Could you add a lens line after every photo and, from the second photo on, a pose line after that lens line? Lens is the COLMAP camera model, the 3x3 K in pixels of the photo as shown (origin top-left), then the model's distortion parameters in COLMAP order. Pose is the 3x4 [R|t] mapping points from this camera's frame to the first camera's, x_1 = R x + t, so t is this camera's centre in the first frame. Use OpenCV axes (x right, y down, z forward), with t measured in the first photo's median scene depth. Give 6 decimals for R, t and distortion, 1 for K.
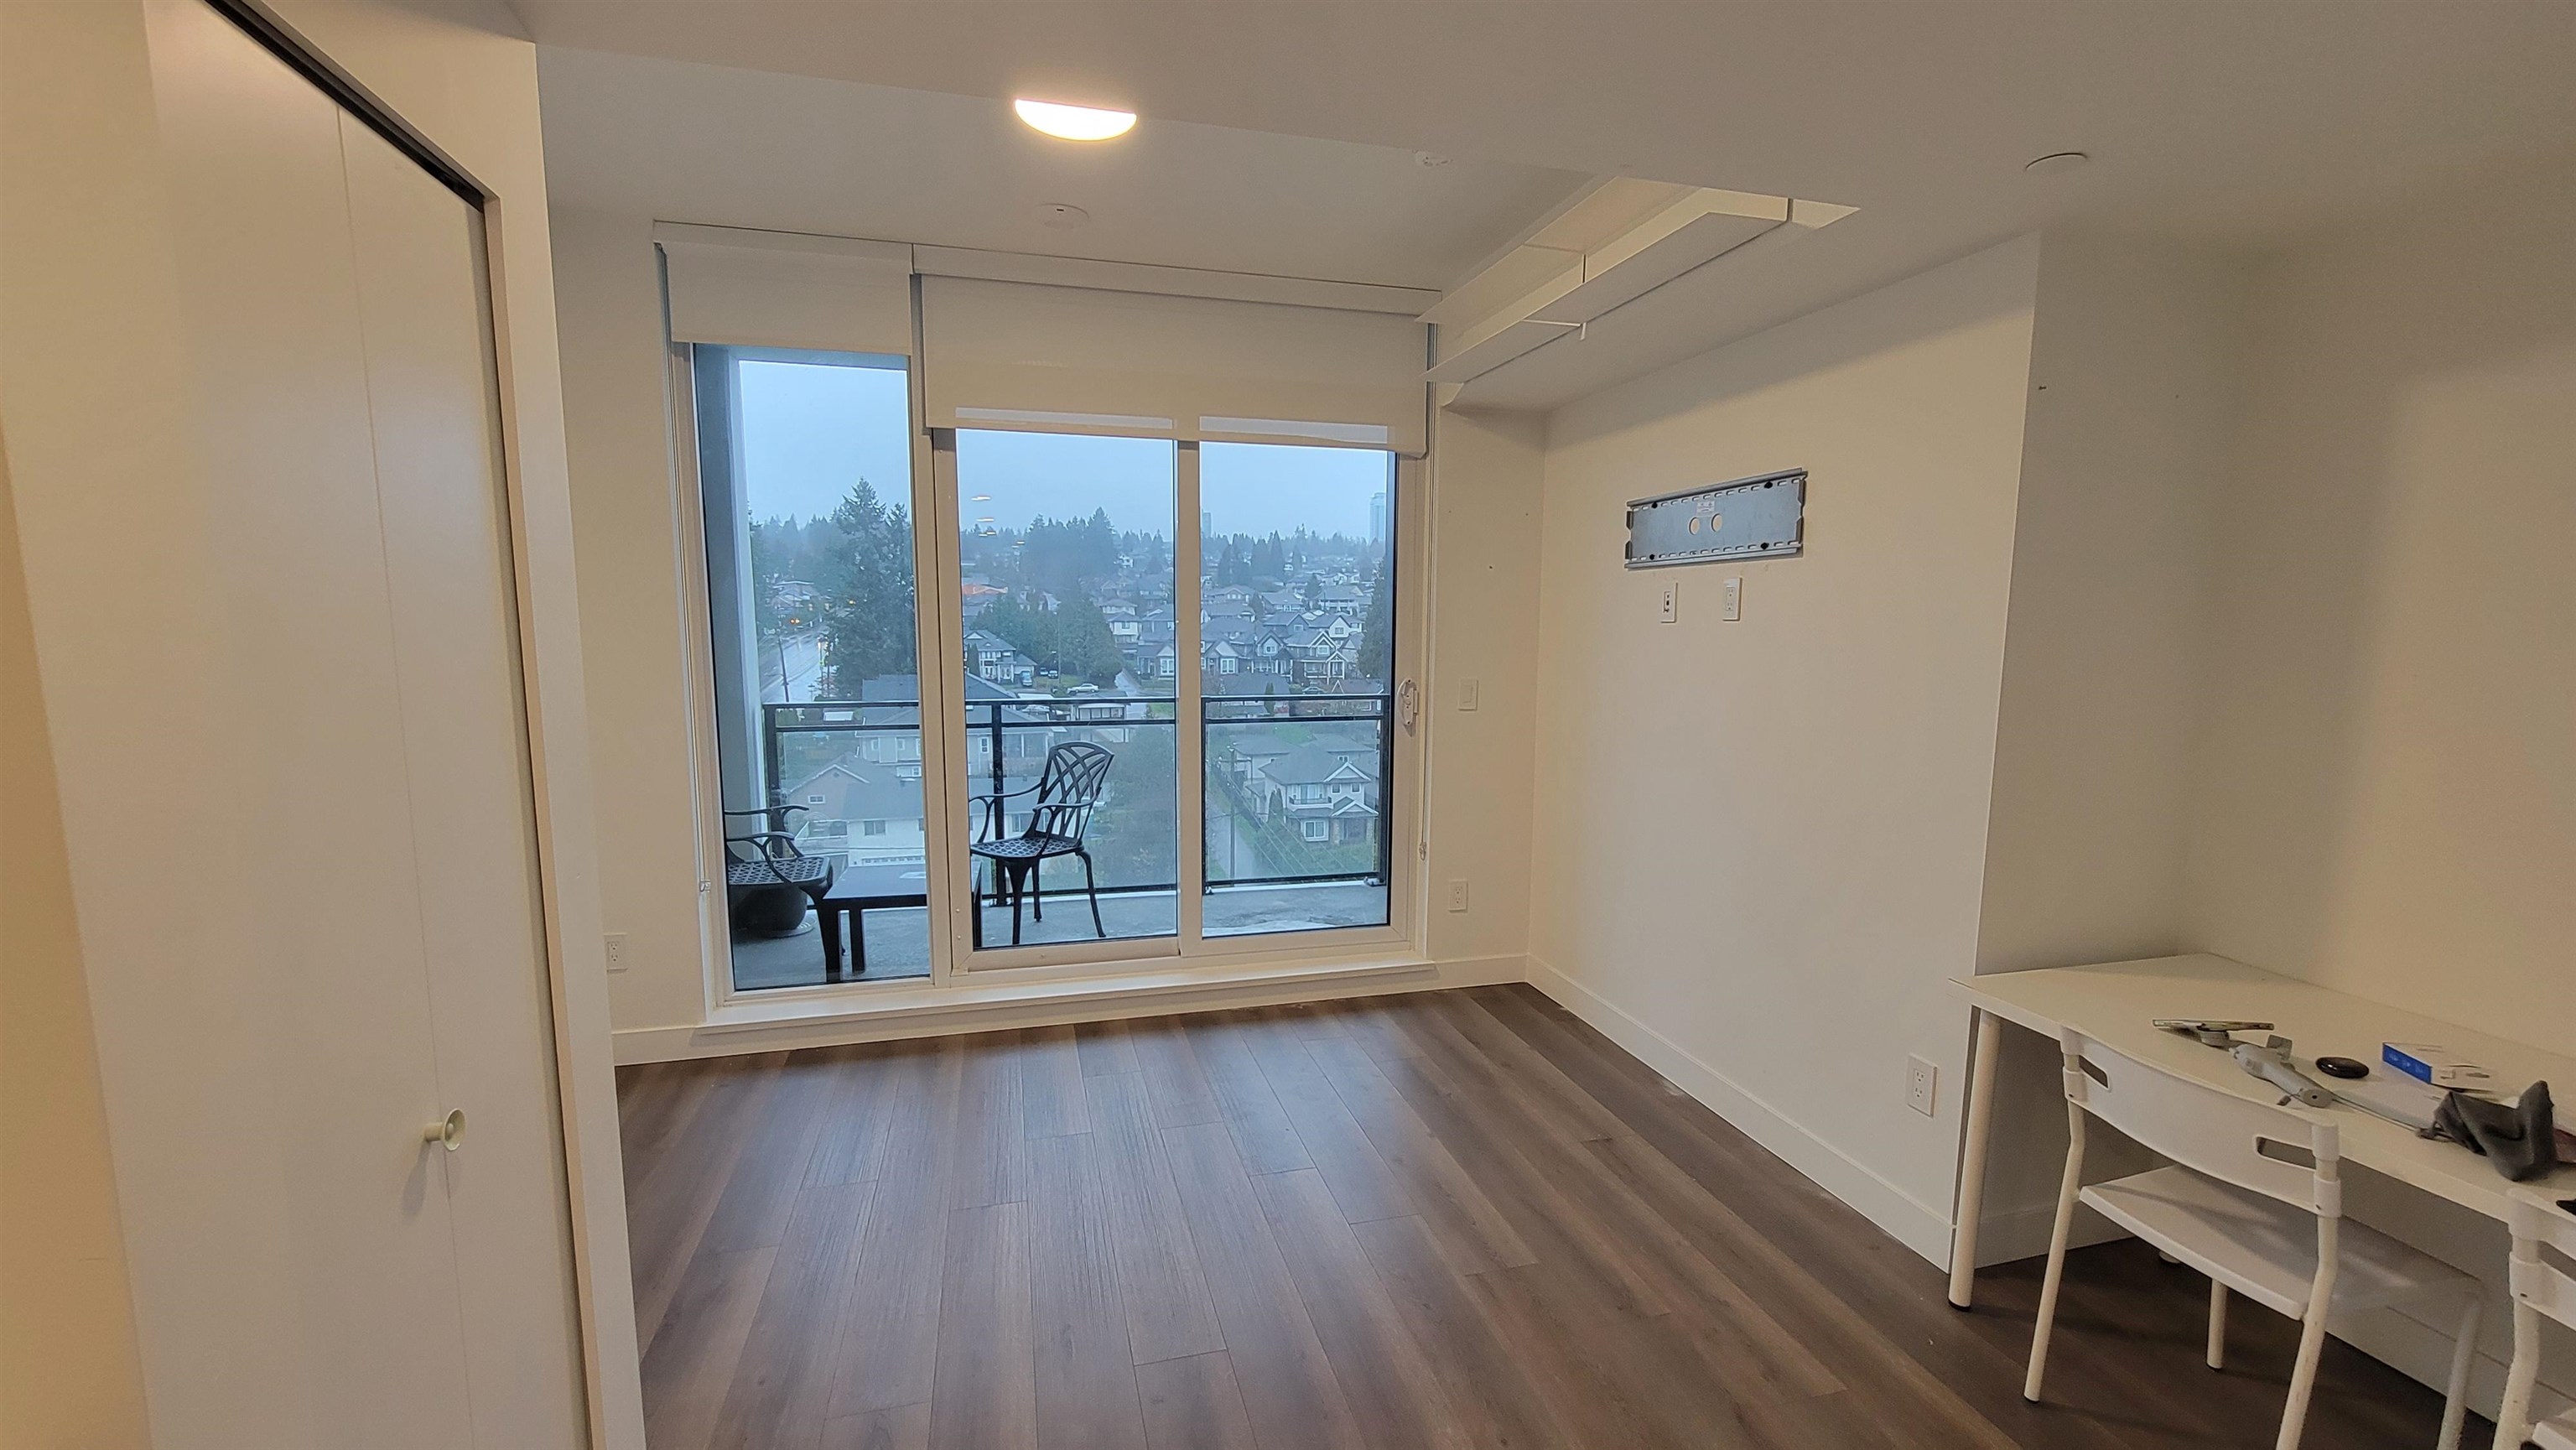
lens RADIAL K [[1046.8, 0, 1280.3], [0, 1046.8, 748.7], [0, 0, 1]] dist [-0.000131, 0.000025]
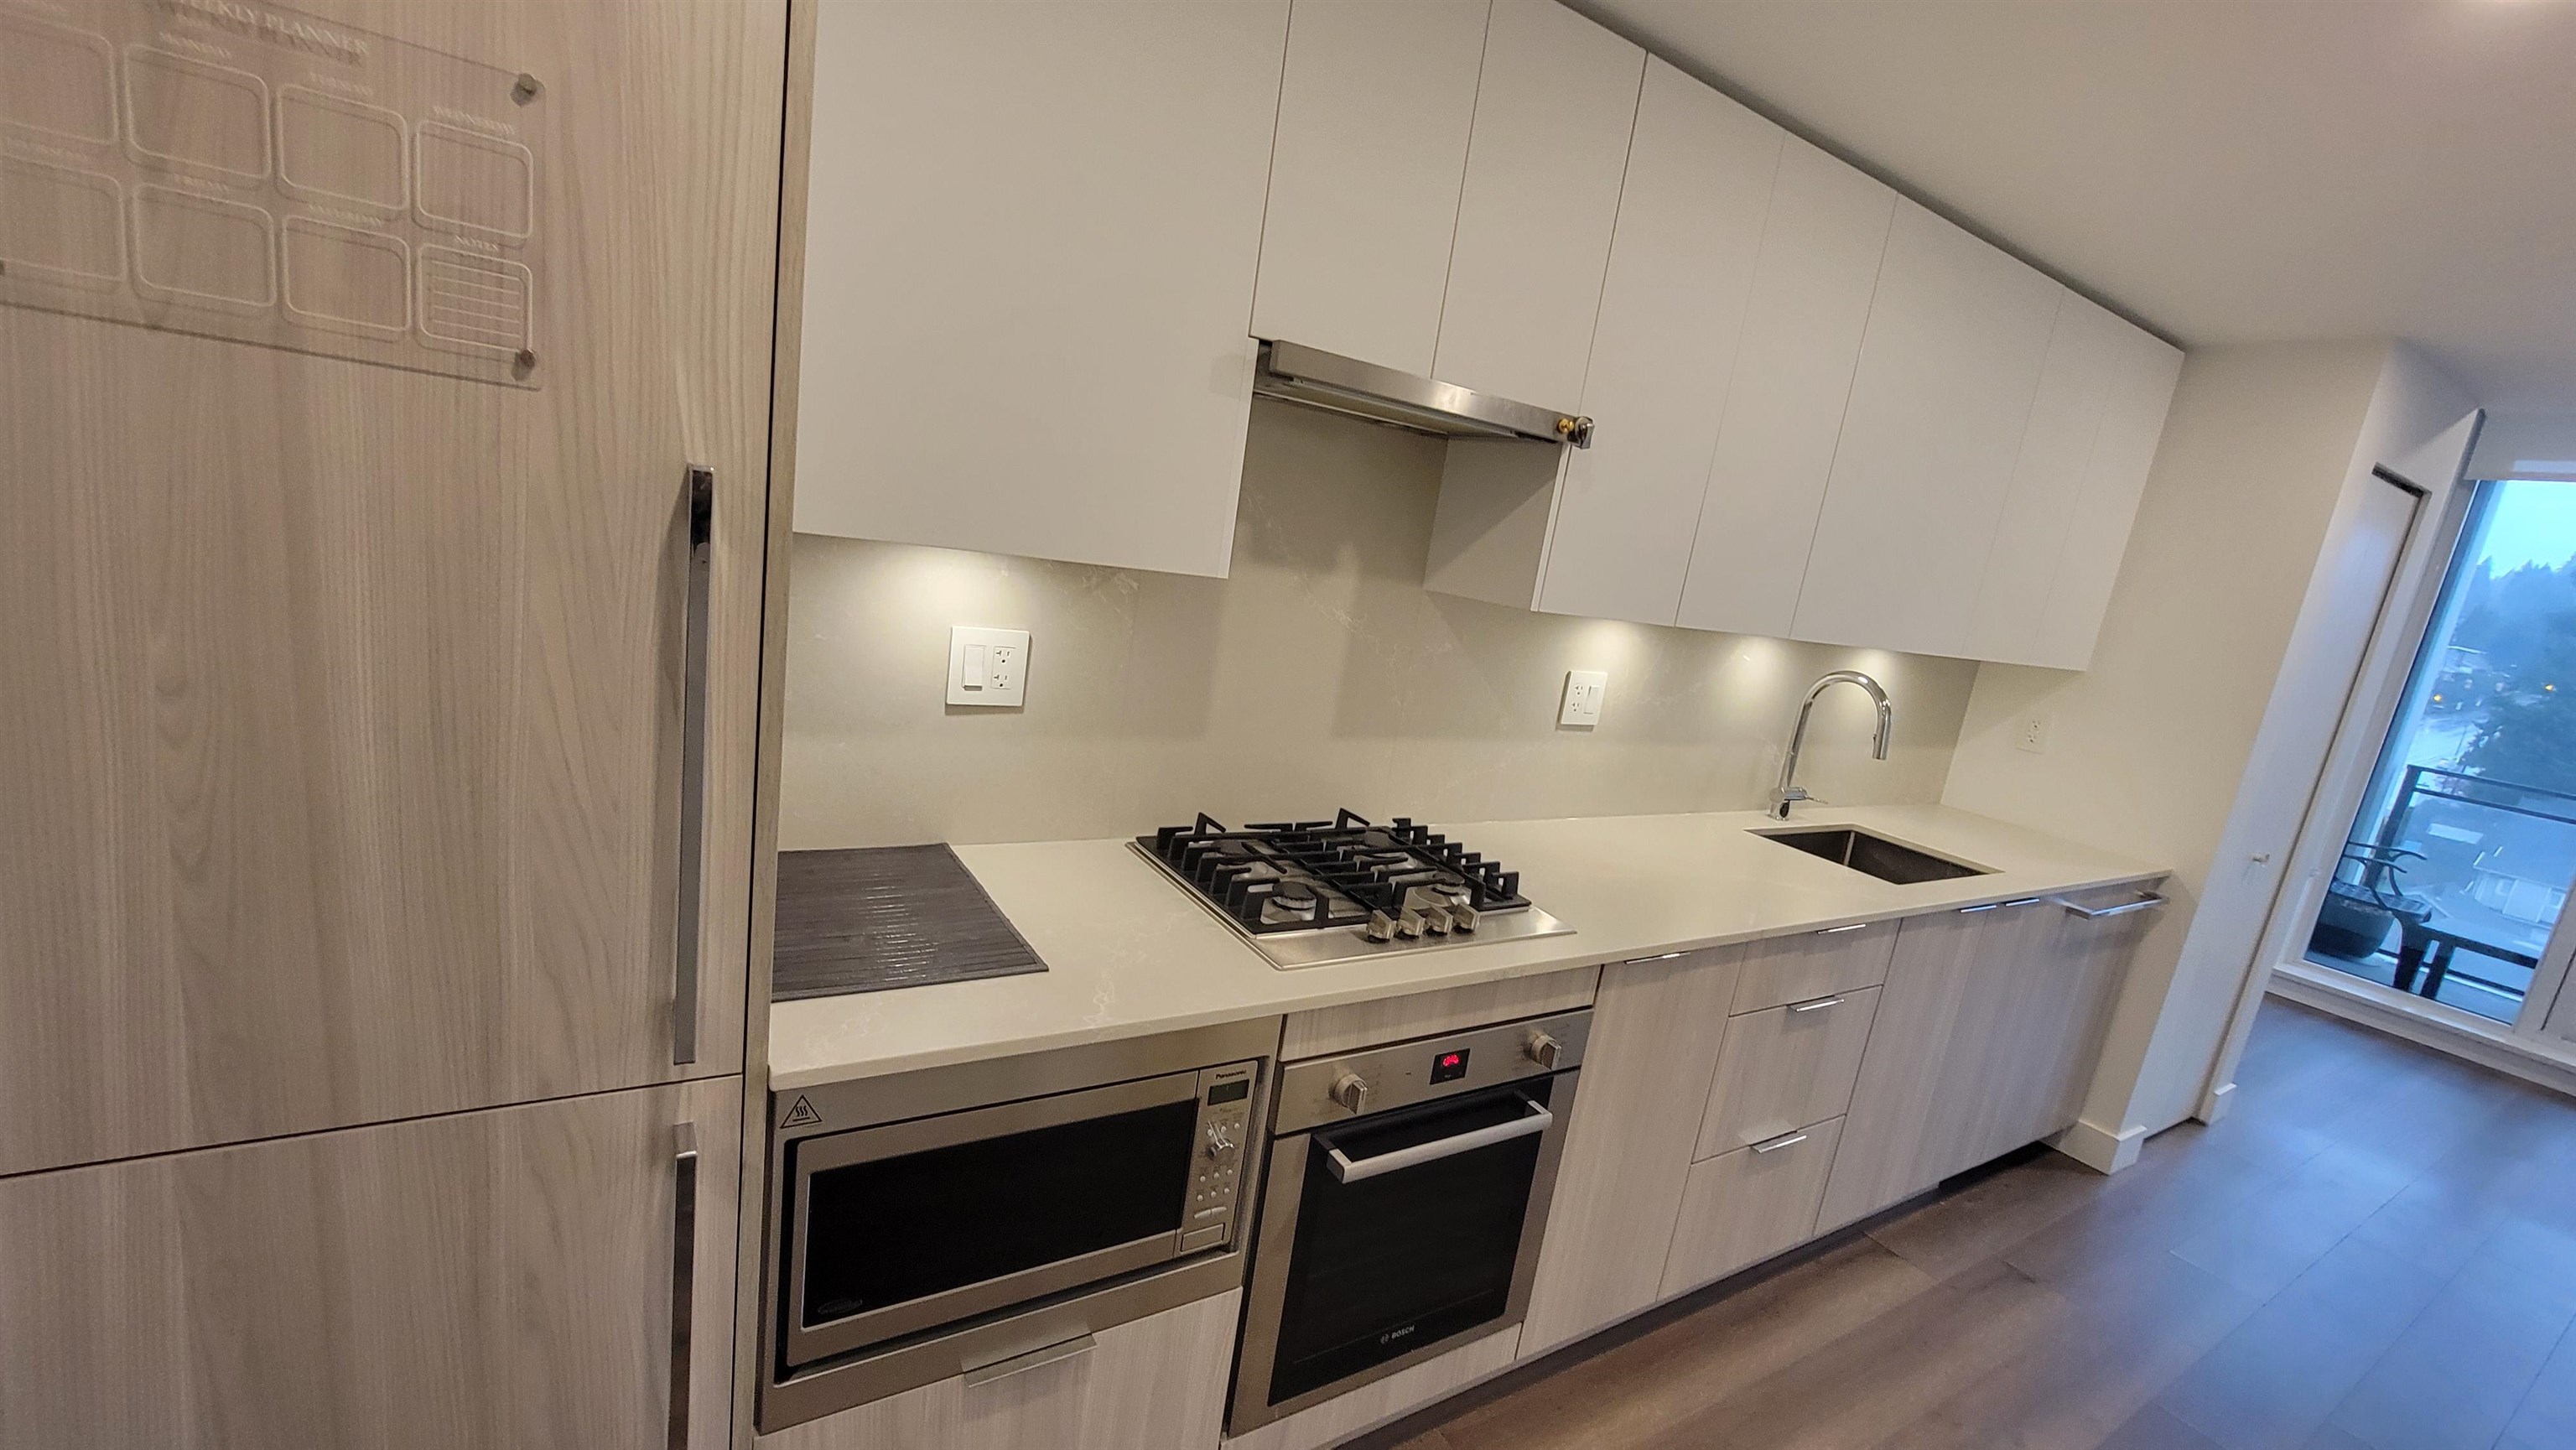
lens RADIAL K [[1051.2, 0, 1284.0], [0, 1051.2, 742.6], [0, 0, 1]] dist [-0.000309, 0.000274]
pose [[0.291350, 0.236197, -0.926998, 0.196098], [-0.259630, 0.952190, 0.161016, 0.066181], [0.920710, 0.193765, 0.338744, -0.501075]]
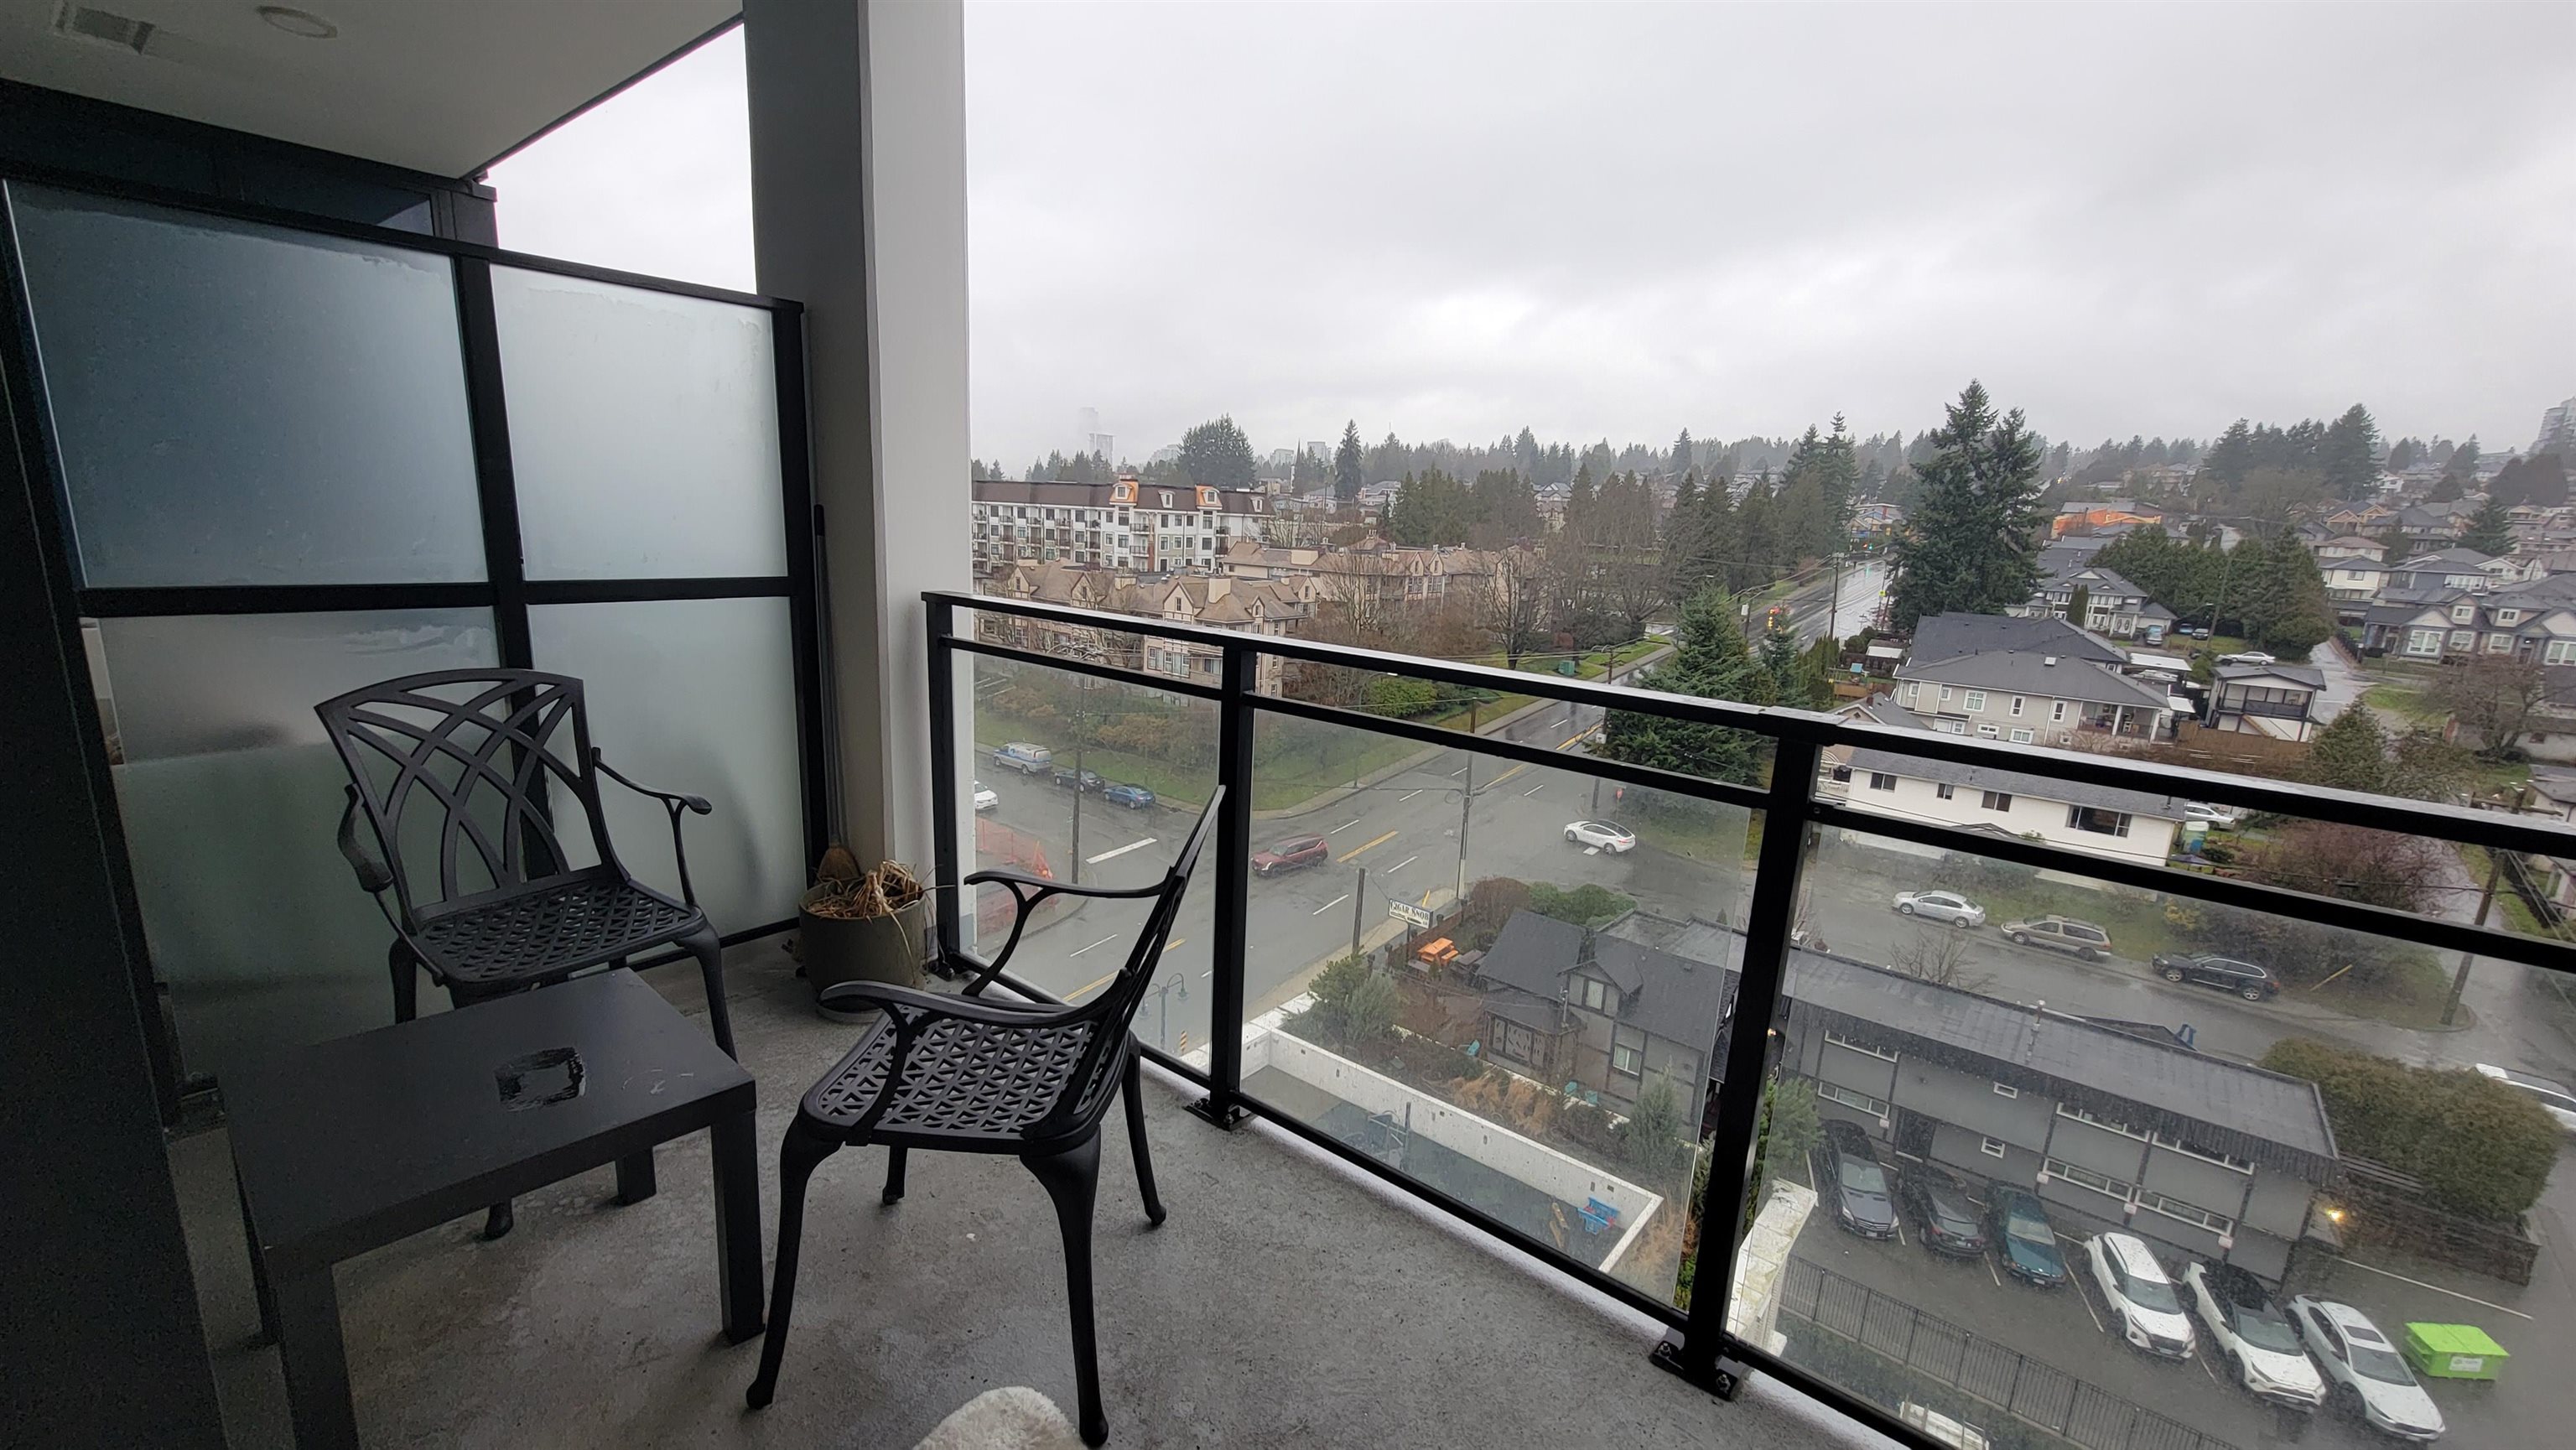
lens RADIAL K [[1049.8, 0, 1282.9], [0, 1049.8, 749.4], [0, 0, 1]] dist [0.000670, 0.000335]
pose [[0.588829, 0.200815, -0.782914, 0.060309], [-0.144745, 0.979184, 0.142294, -0.066250], [0.795192, 0.029536, 0.605638, 0.813326]]
